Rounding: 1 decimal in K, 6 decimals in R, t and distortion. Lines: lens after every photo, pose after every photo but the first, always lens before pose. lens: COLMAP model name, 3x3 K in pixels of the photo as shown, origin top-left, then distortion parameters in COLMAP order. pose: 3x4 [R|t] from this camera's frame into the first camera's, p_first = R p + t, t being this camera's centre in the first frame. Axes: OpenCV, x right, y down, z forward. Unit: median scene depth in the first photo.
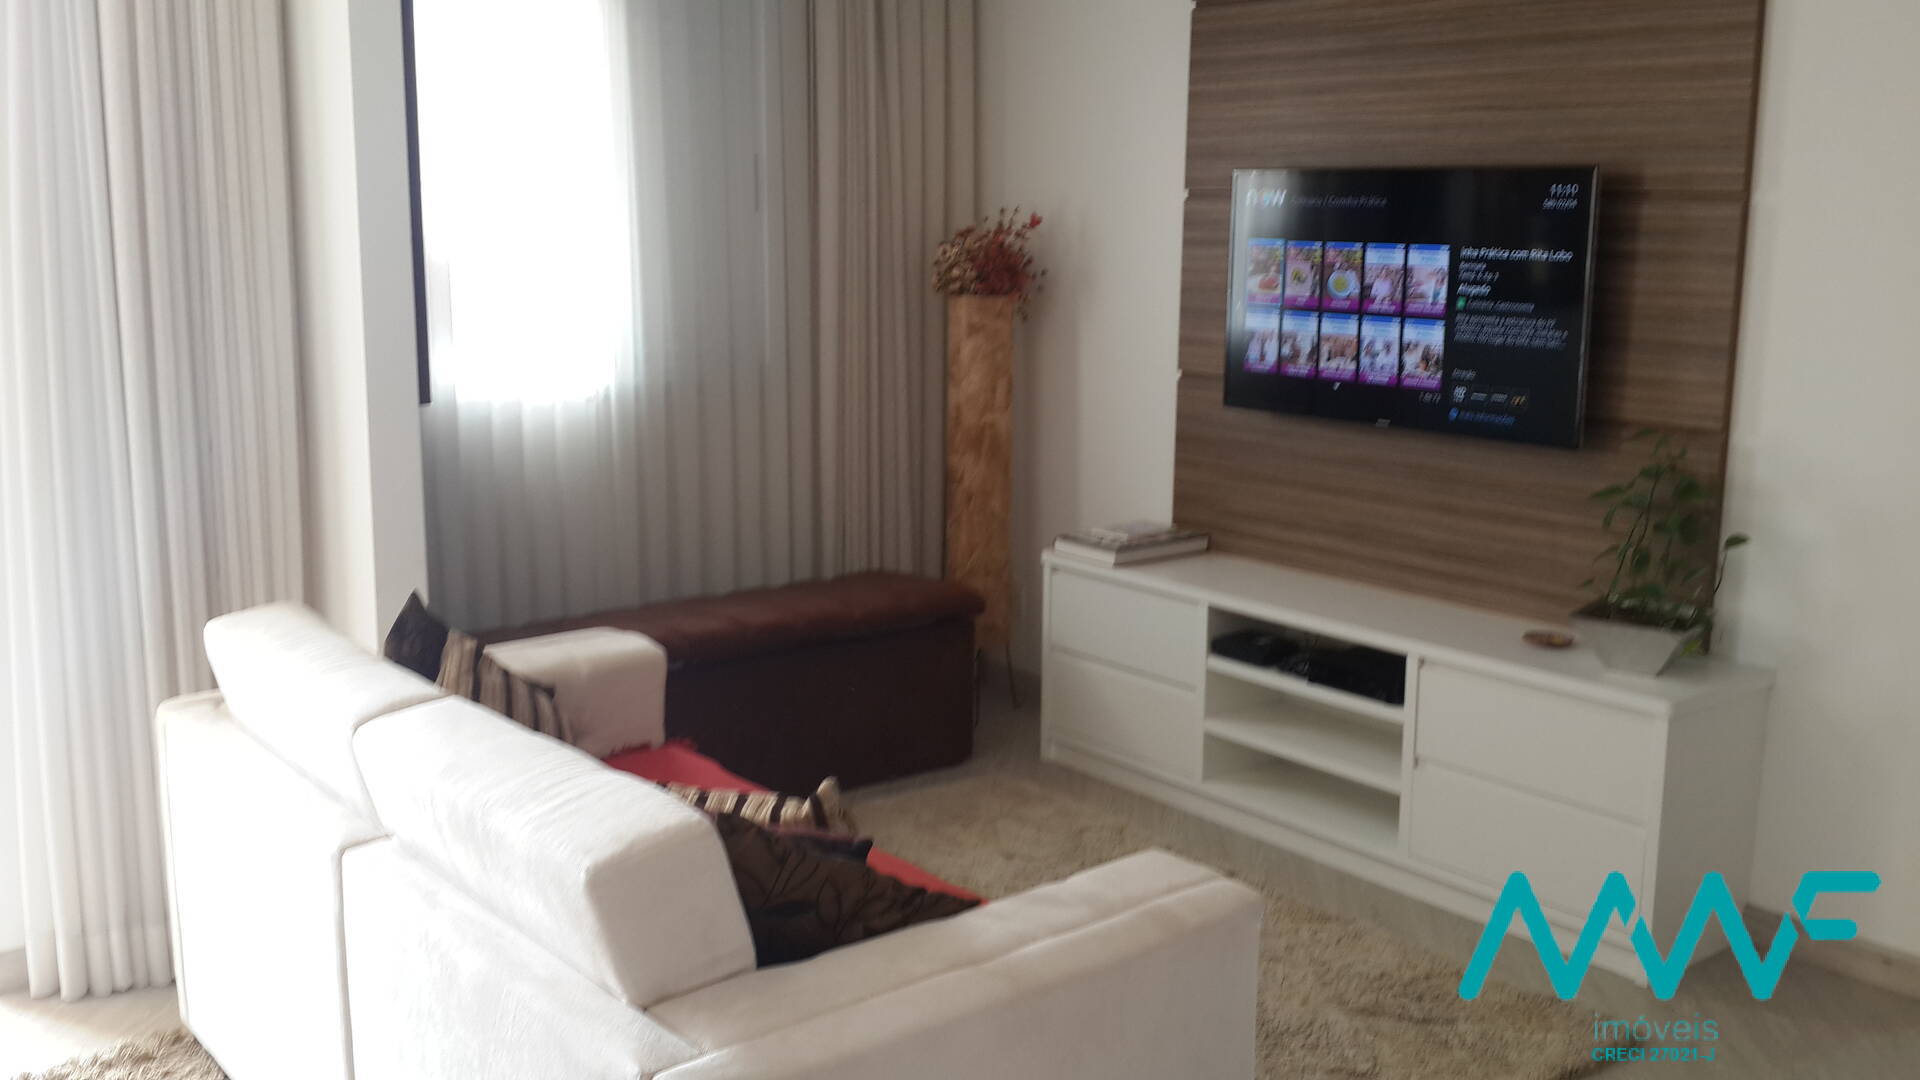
lens RADIAL K [[1816.6, 0, 901.7], [0, 1816.6, 541.1], [0, 0, 1]] dist [0.086711, -0.214274]
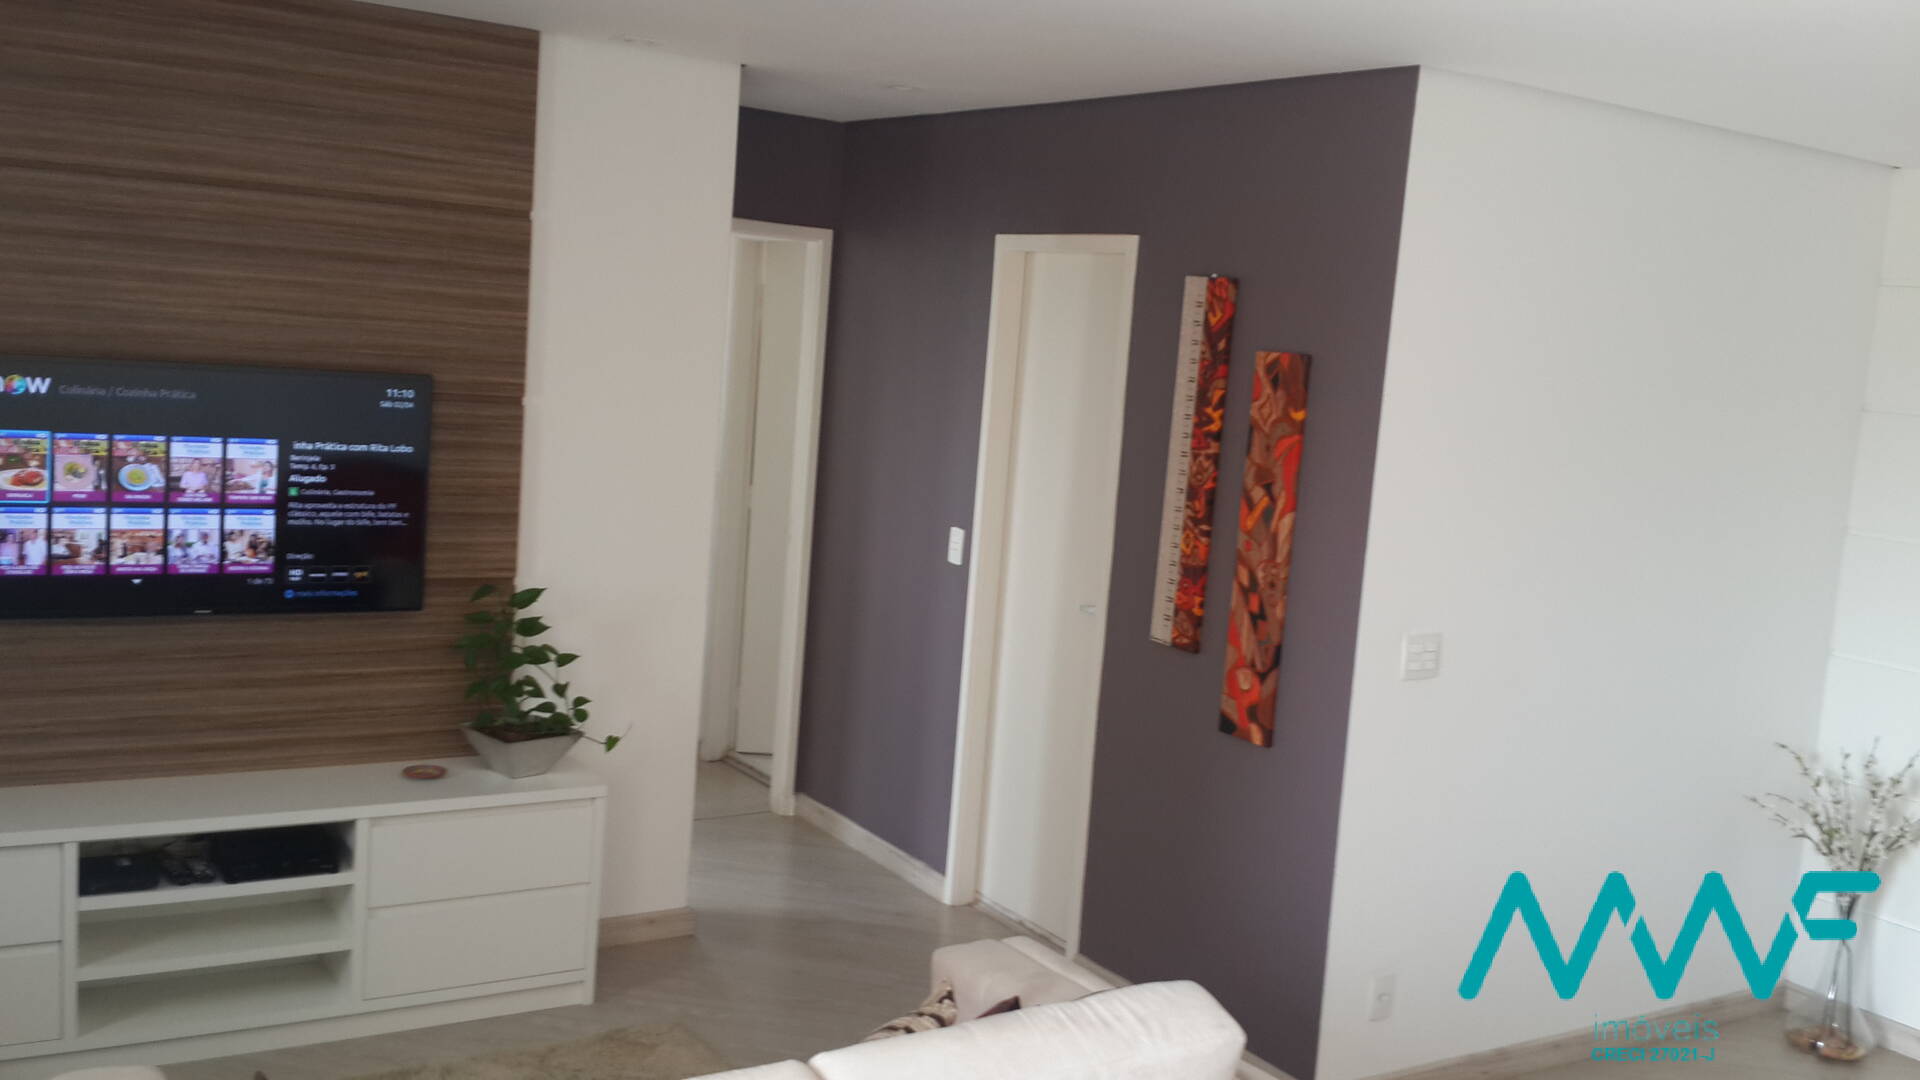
lens RADIAL K [[1810.1, 0, 960.0], [0, 1810.1, 540.0], [0, 0, 1]] dist [0.059911, -0.009397]
pose [[0.108649, -0.118753, 0.986962, -0.681158], [0.112905, 0.987889, 0.106435, -0.164233], [-0.987648, 0.099869, 0.120741, 0.463980]]
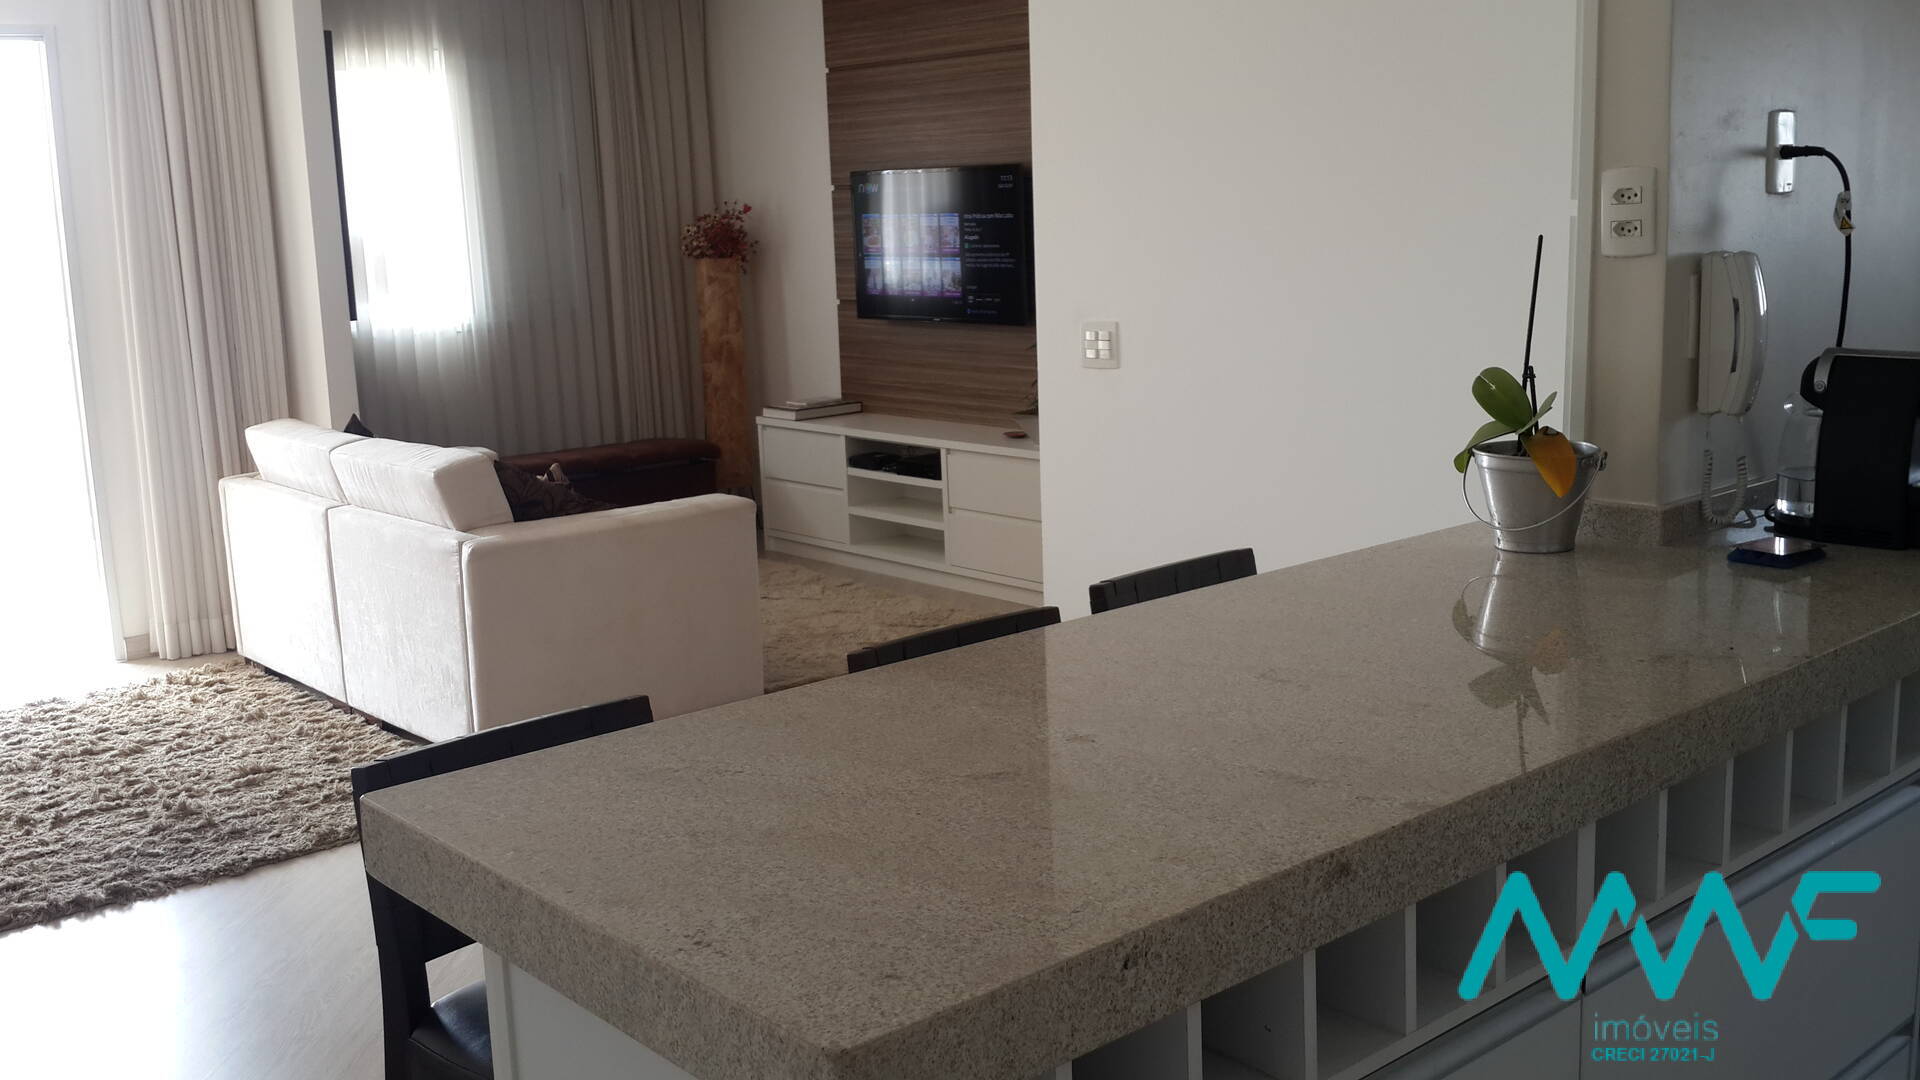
lens RADIAL K [[1810.1, 0, 960.0], [0, 1810.1, 540.0], [0, 0, 1]] dist [0.059911, -0.009397]
pose [[0.996196, -0.054400, 0.068076, 0.160752], [0.054336, 0.998519, 0.002796, 0.134418], [-0.068127, 0.000913, 0.997676, -0.667265]]
